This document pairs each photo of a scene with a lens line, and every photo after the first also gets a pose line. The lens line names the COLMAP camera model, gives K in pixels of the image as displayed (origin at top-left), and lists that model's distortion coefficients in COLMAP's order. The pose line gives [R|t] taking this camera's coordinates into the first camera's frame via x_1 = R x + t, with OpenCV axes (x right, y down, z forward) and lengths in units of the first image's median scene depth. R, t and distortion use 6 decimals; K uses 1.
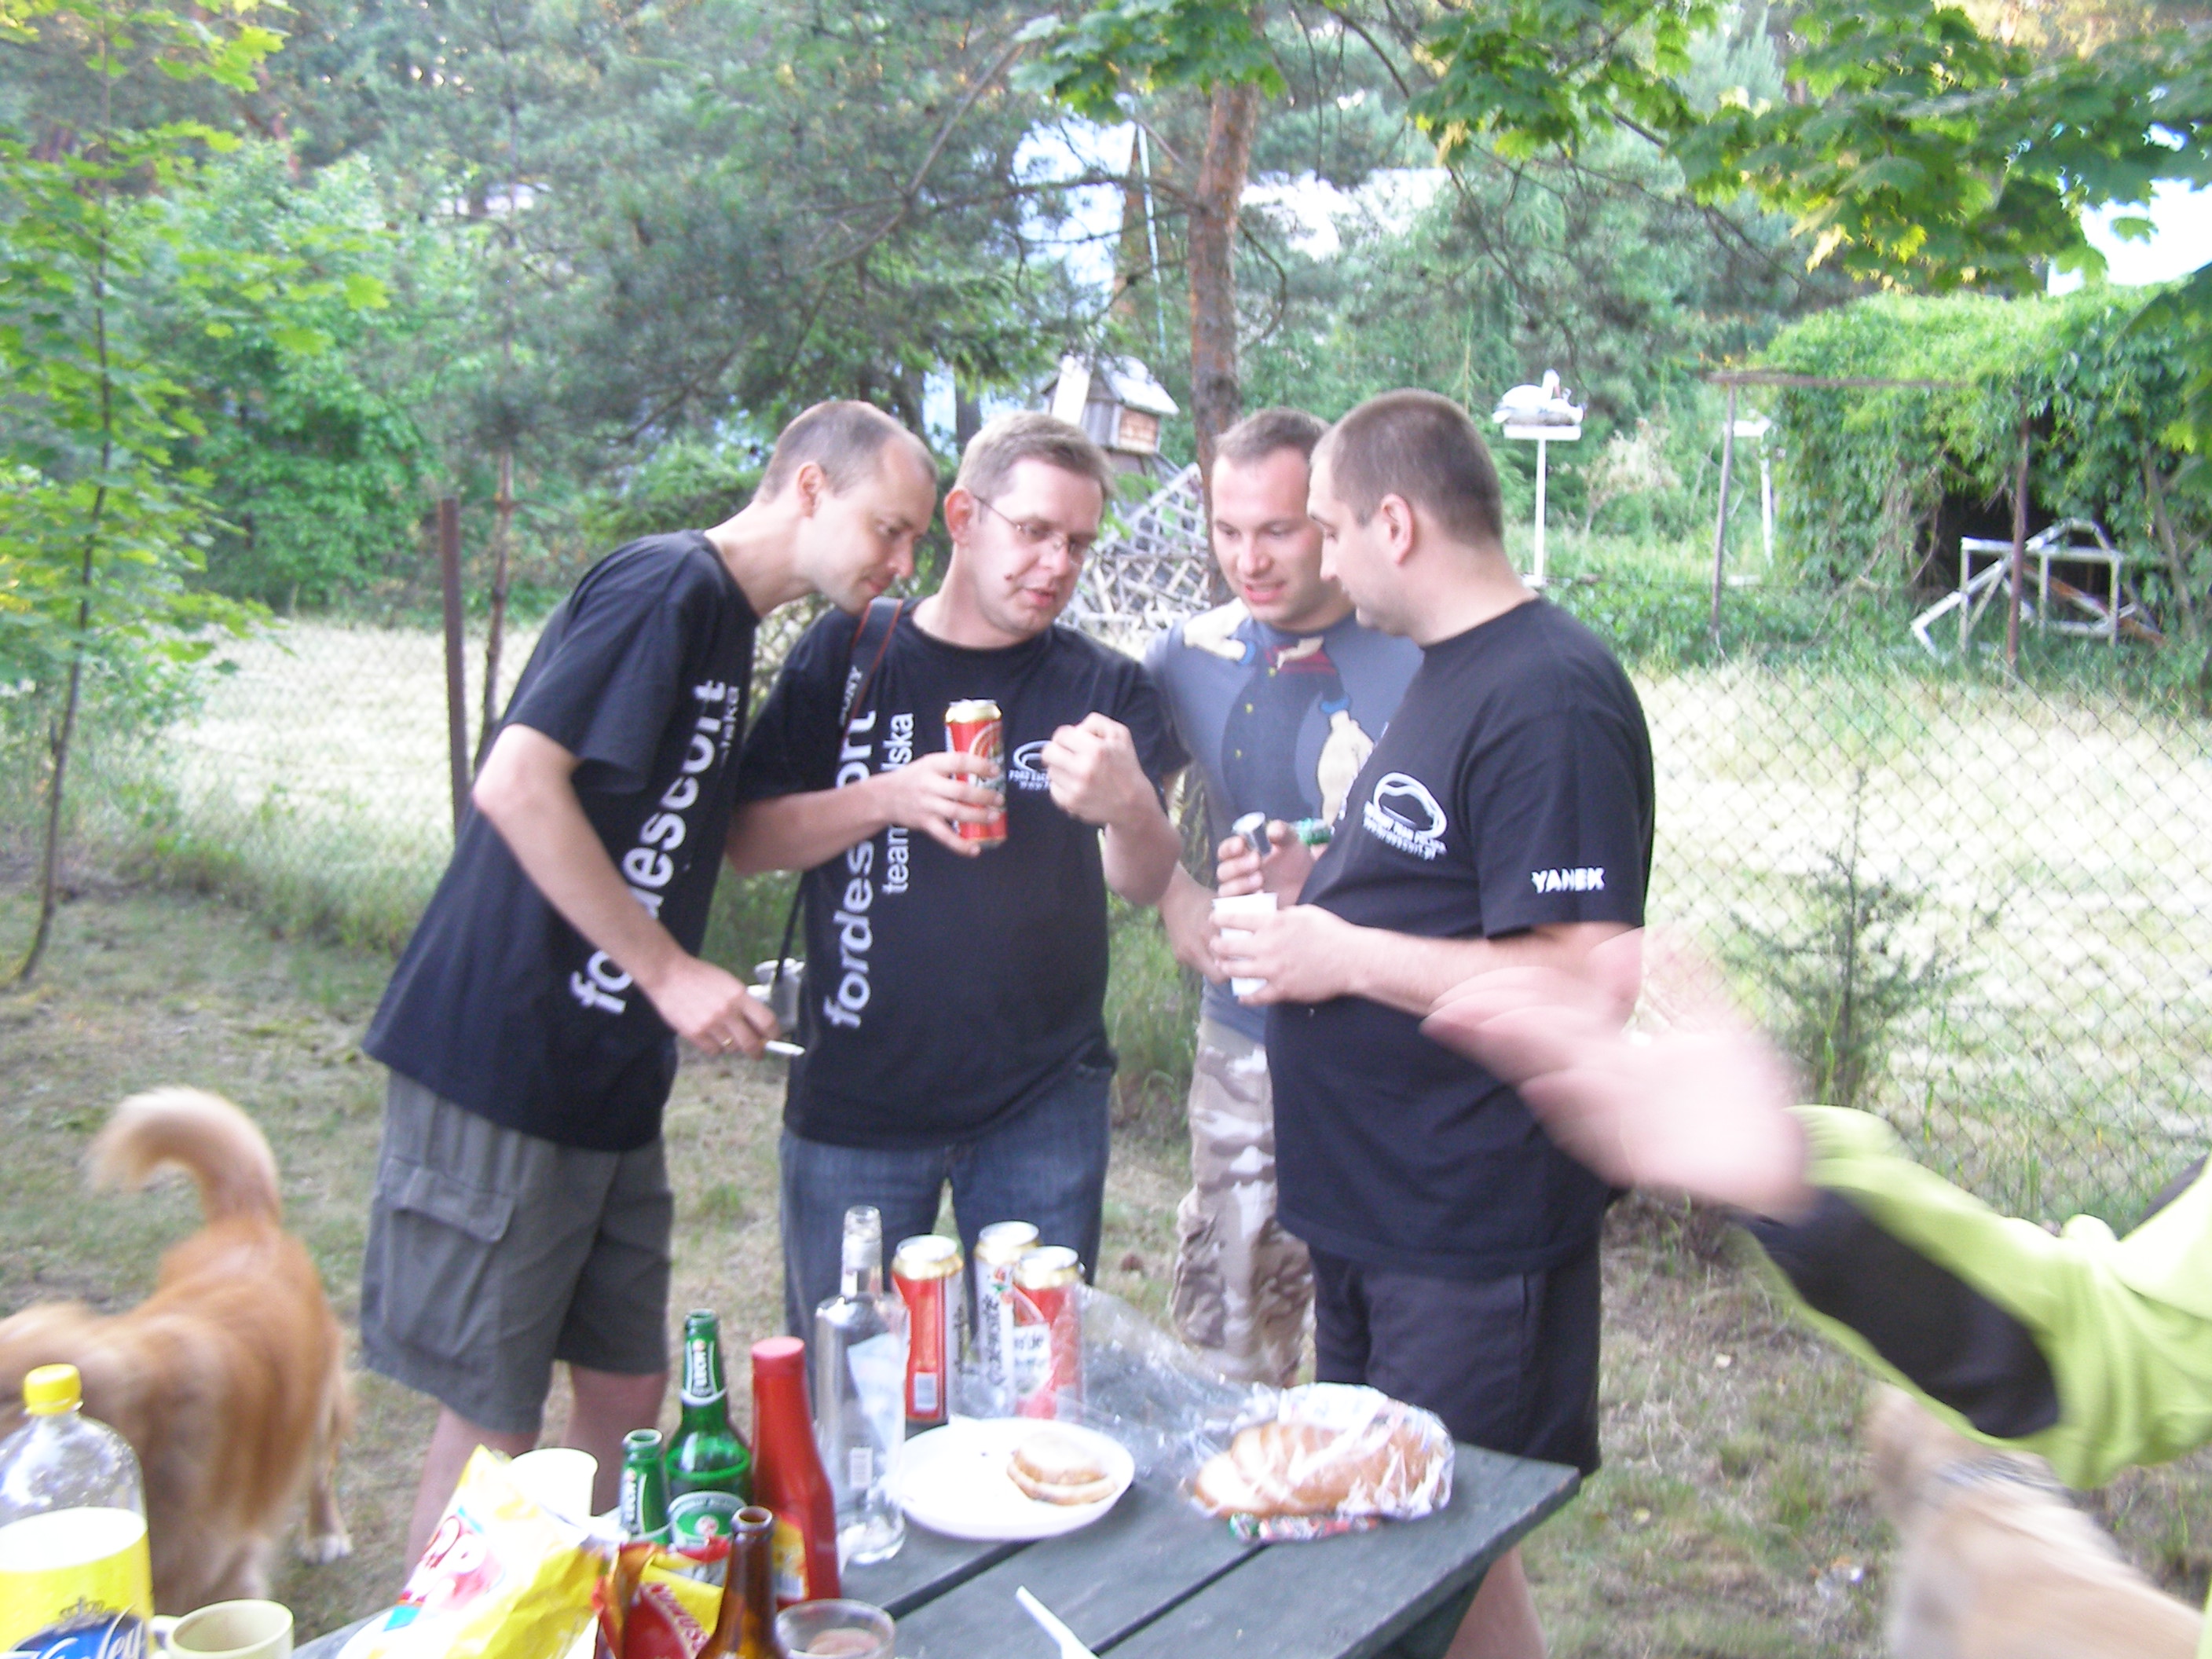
lens RADIAL K [[2524.7, 0, 1113.2], [0, 2524.7, 844.1], [0, 0, 1]] dist [-0.202233, 0.384133]
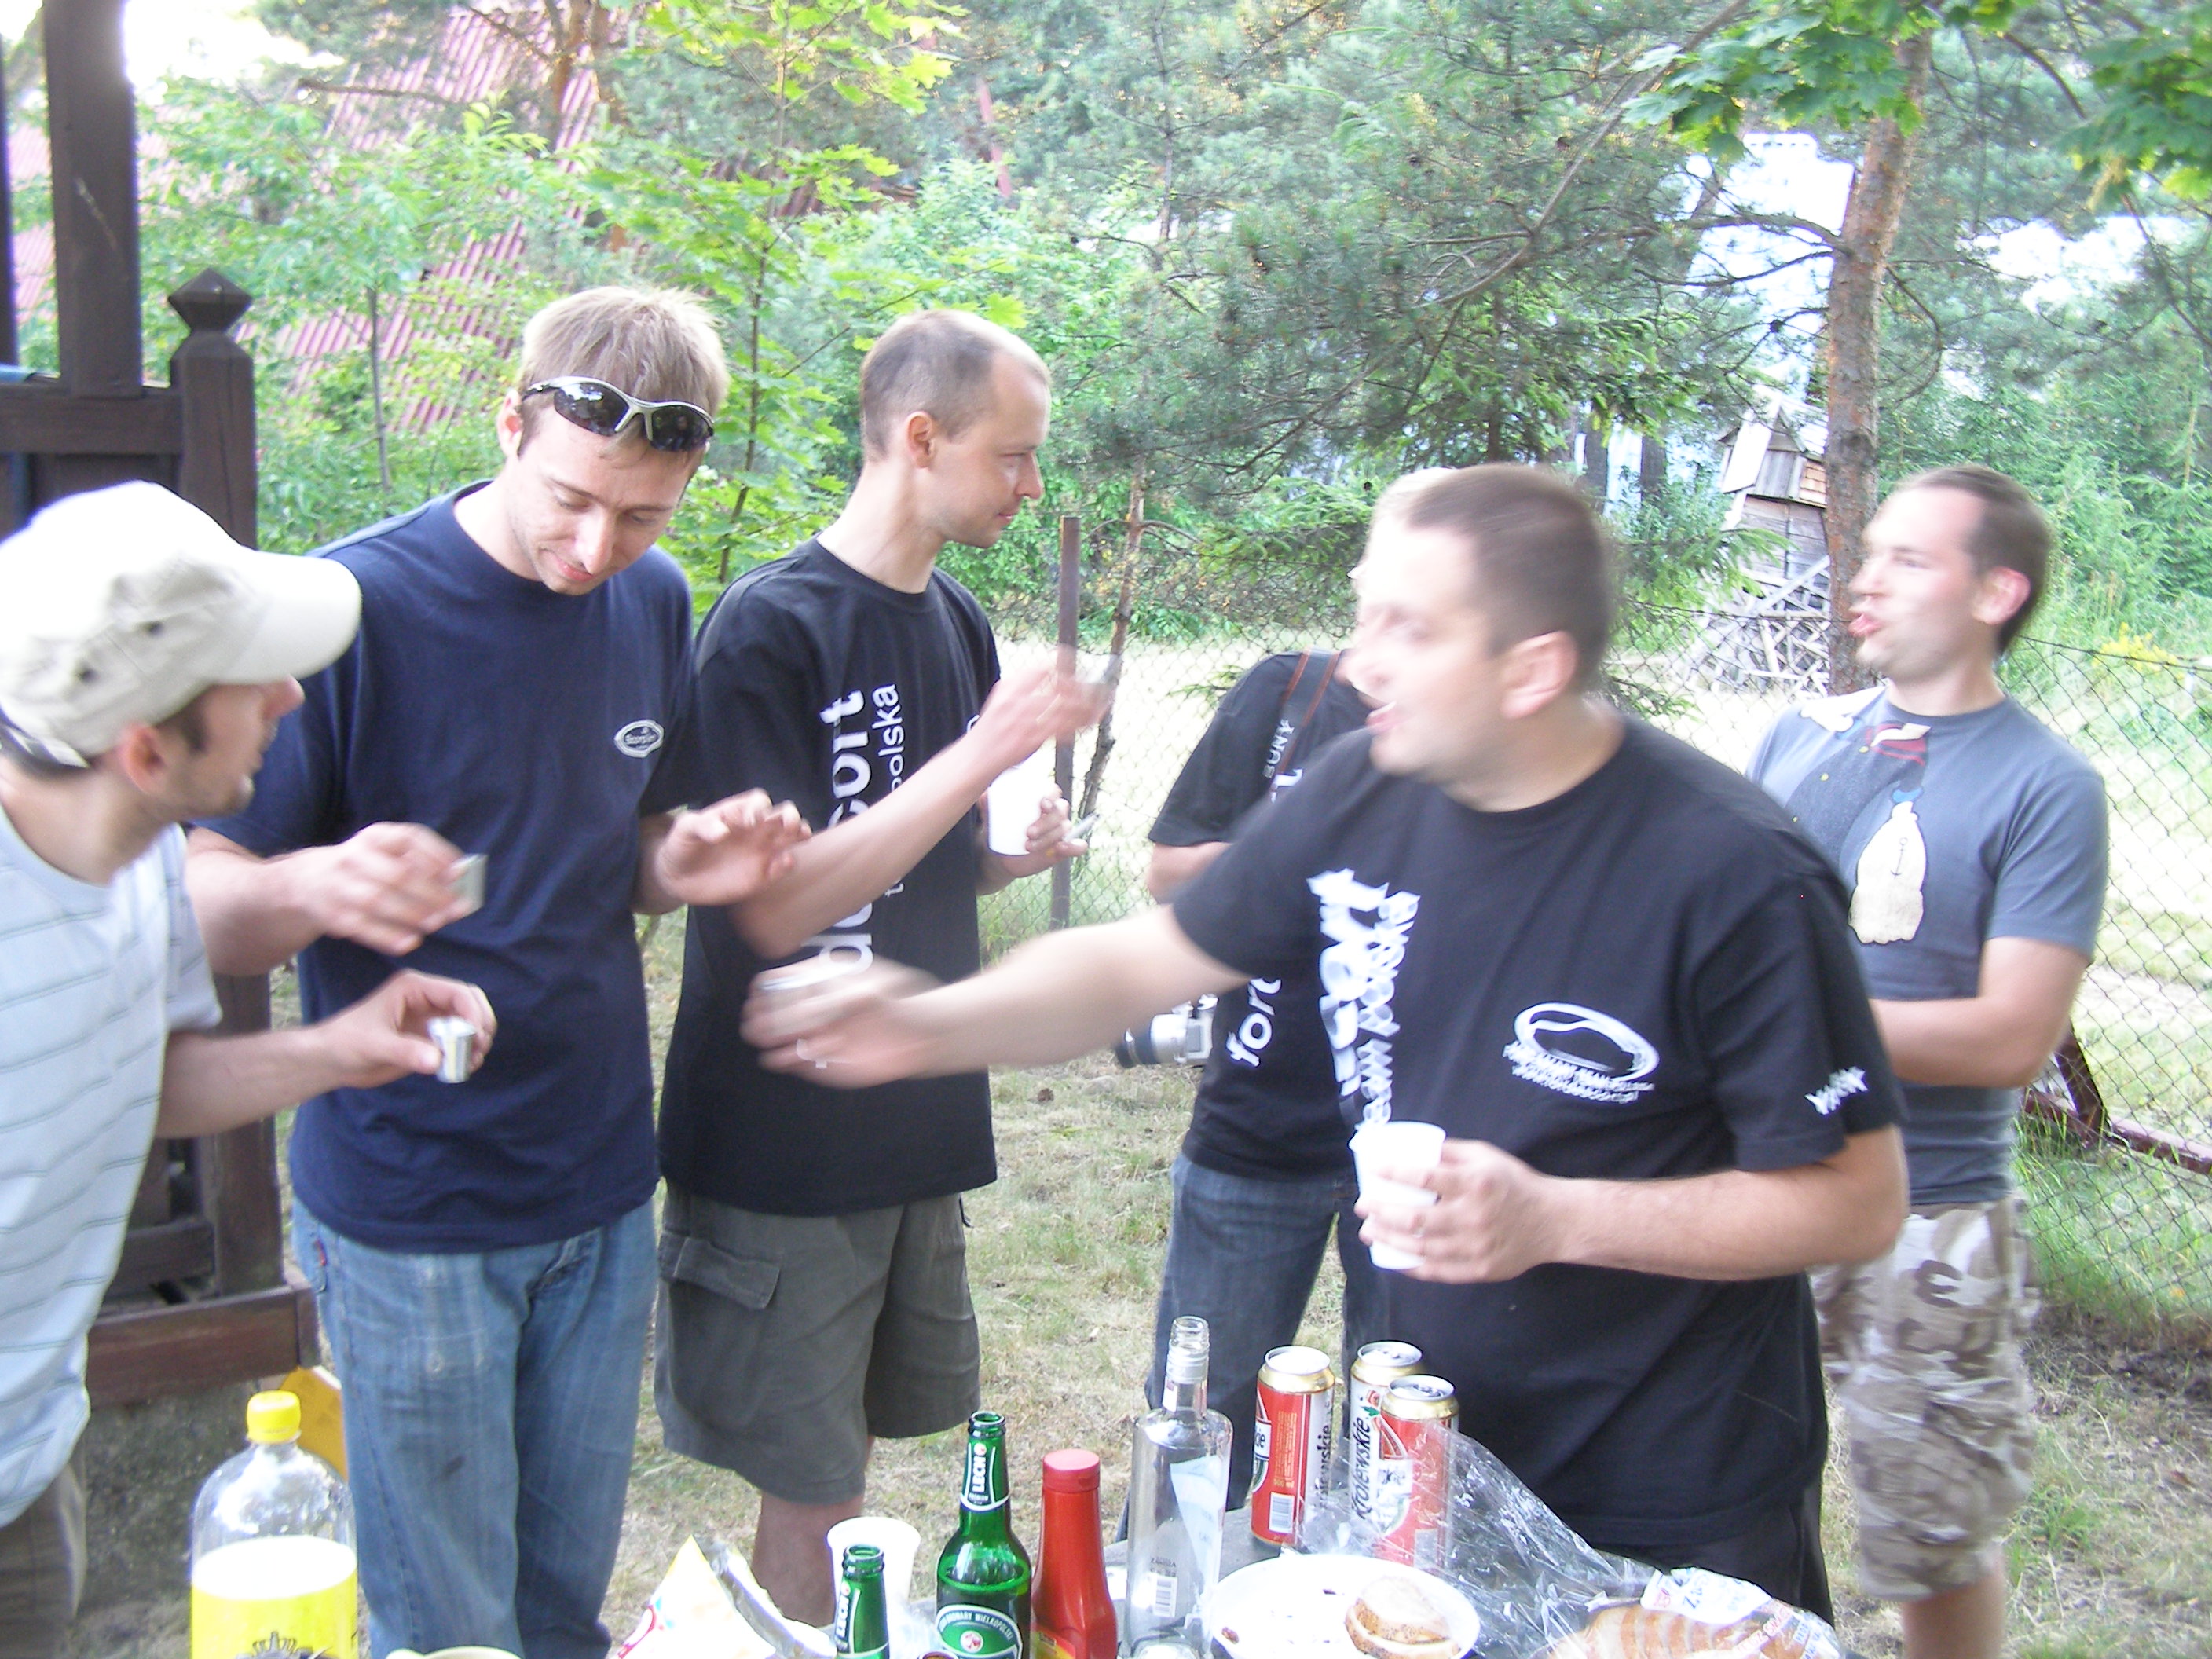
lens RADIAL K [[2526.8, 0, 1100.3], [0, 2526.8, 839.9], [0, 0, 1]] dist [-0.188068, 0.340576]
pose [[0.960066, 0.077655, -0.268780, 0.016089], [-0.081461, 0.996672, -0.003019, -0.003930], [0.267651, 0.024793, 0.963197, 0.014884]]
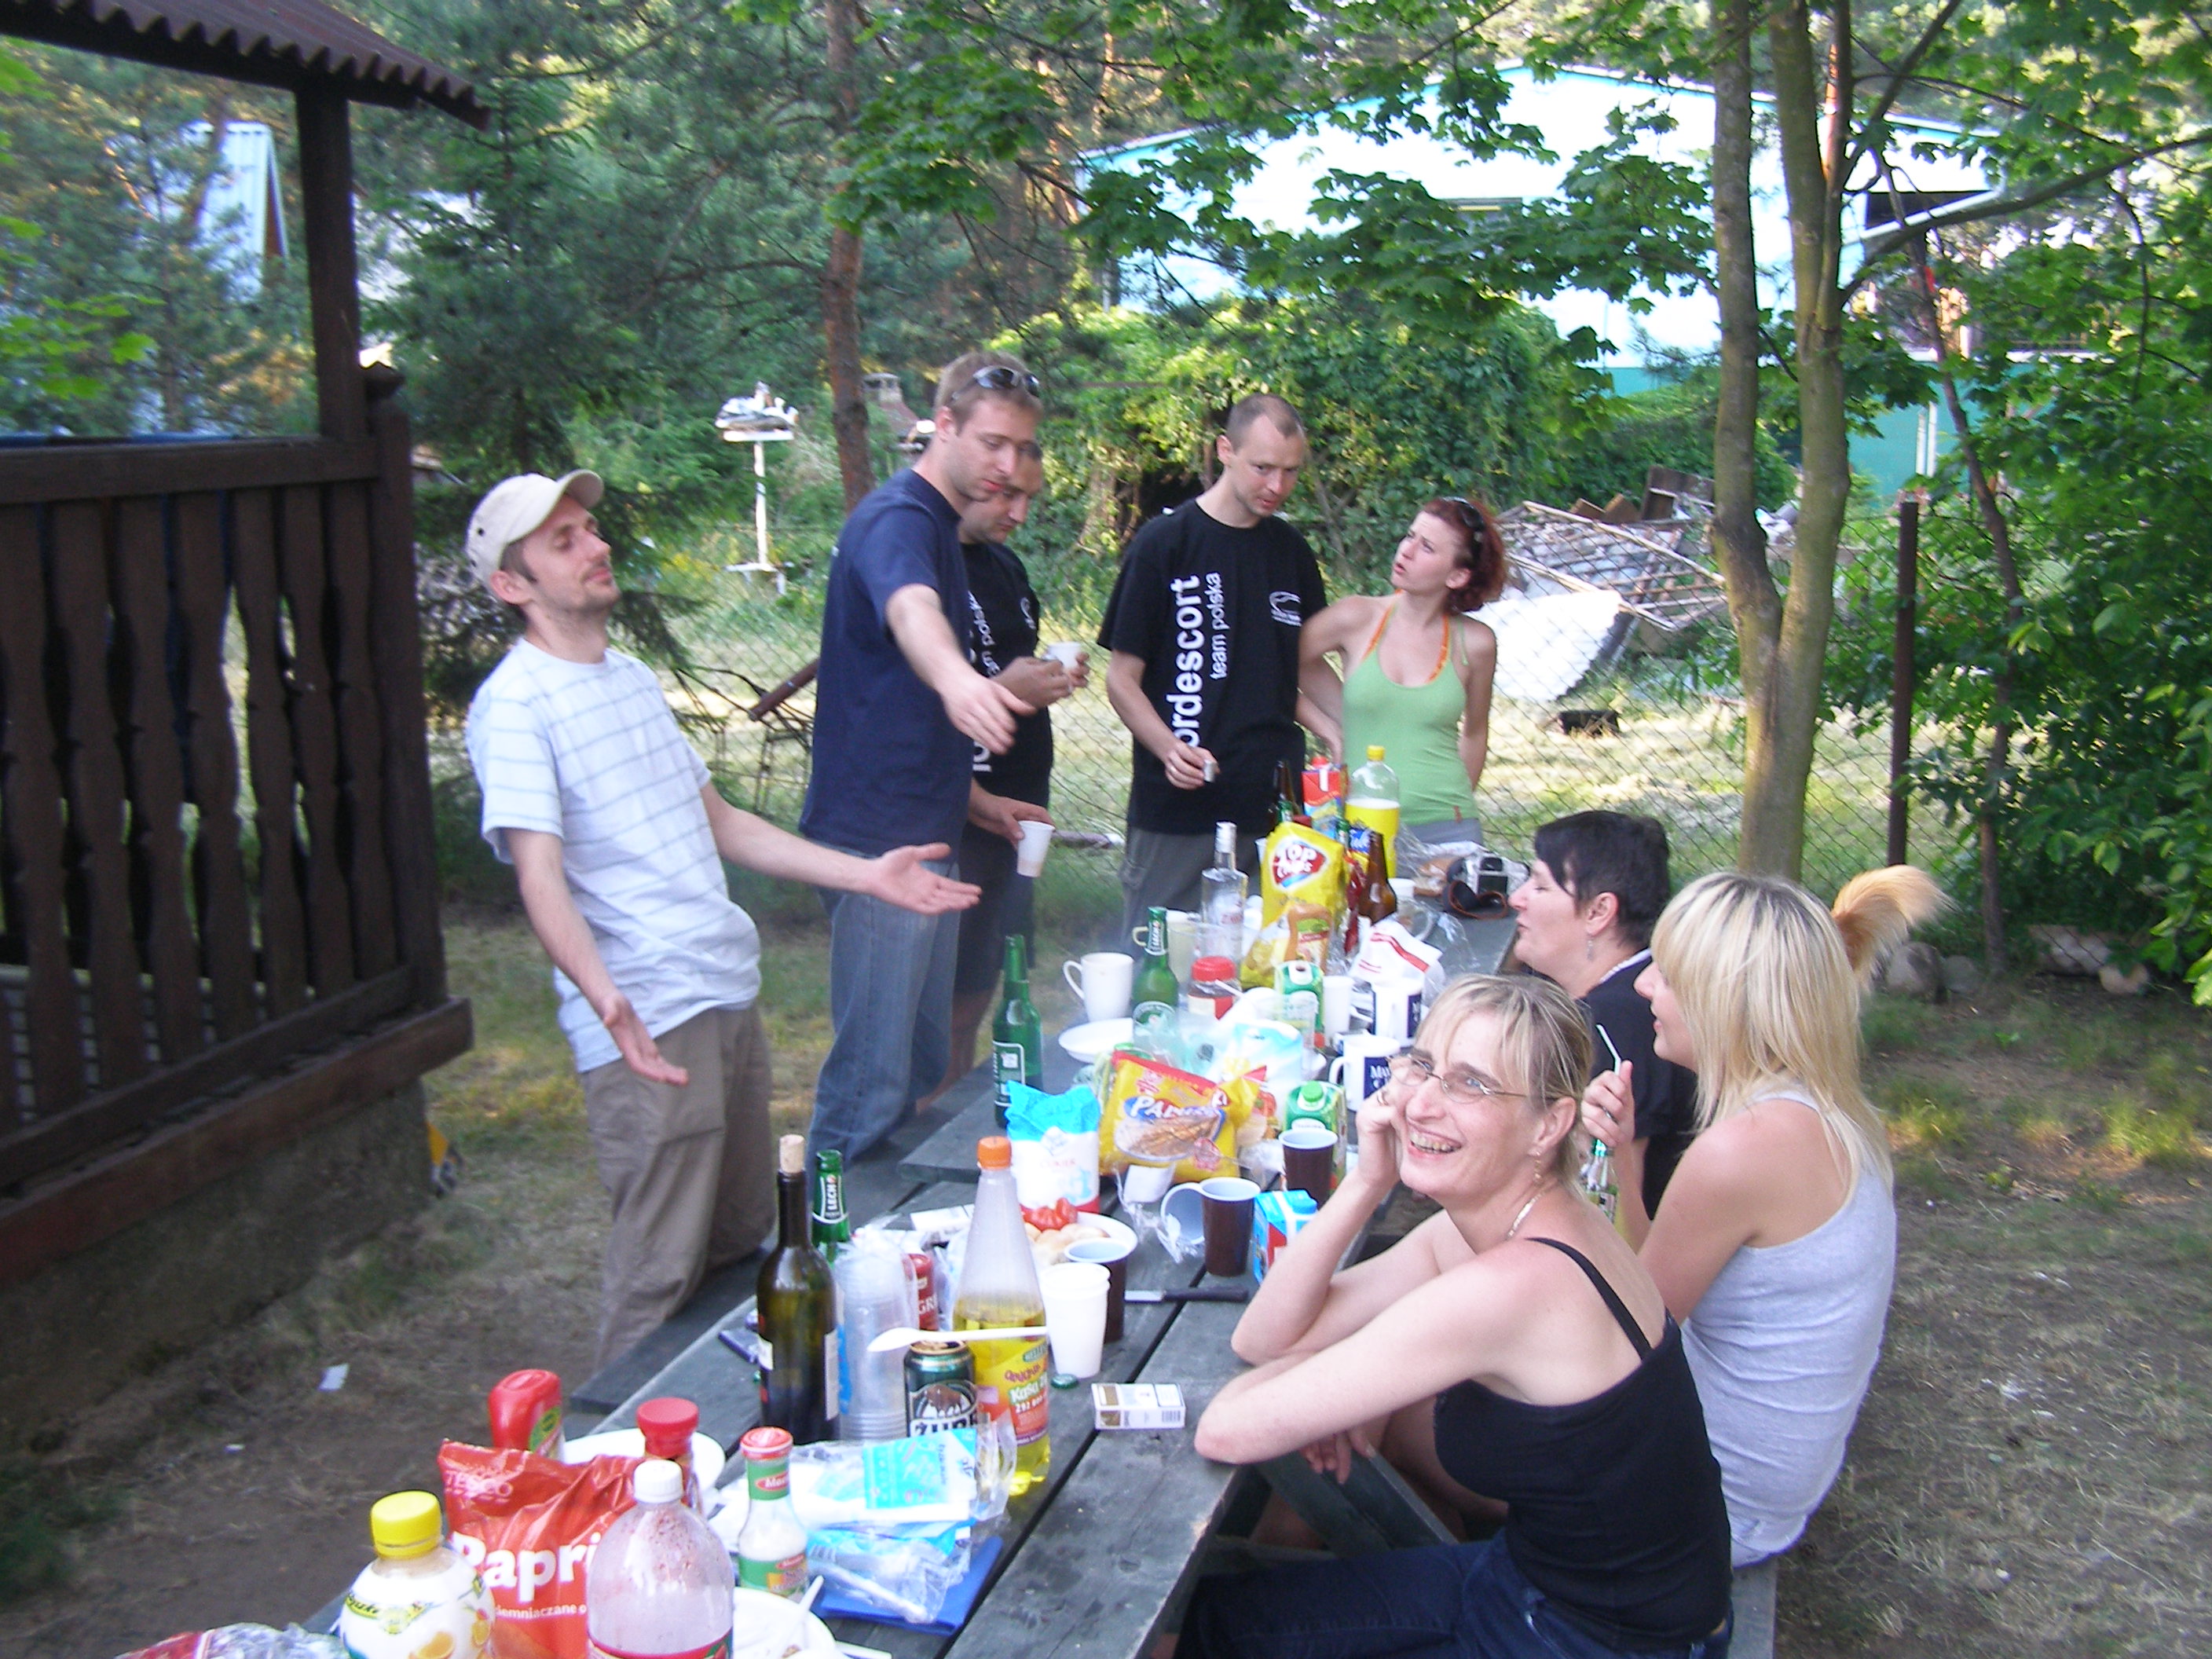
lens RADIAL K [[2524.7, 0, 1113.2], [0, 2524.7, 844.1], [0, 0, 1]] dist [-0.202233, 0.384133]
pose [[0.925169, -0.084547, 0.370018, -0.178392], [0.085018, 0.996265, 0.015068, 0.025773], [-0.369910, 0.017518, 0.928902, -0.176806]]
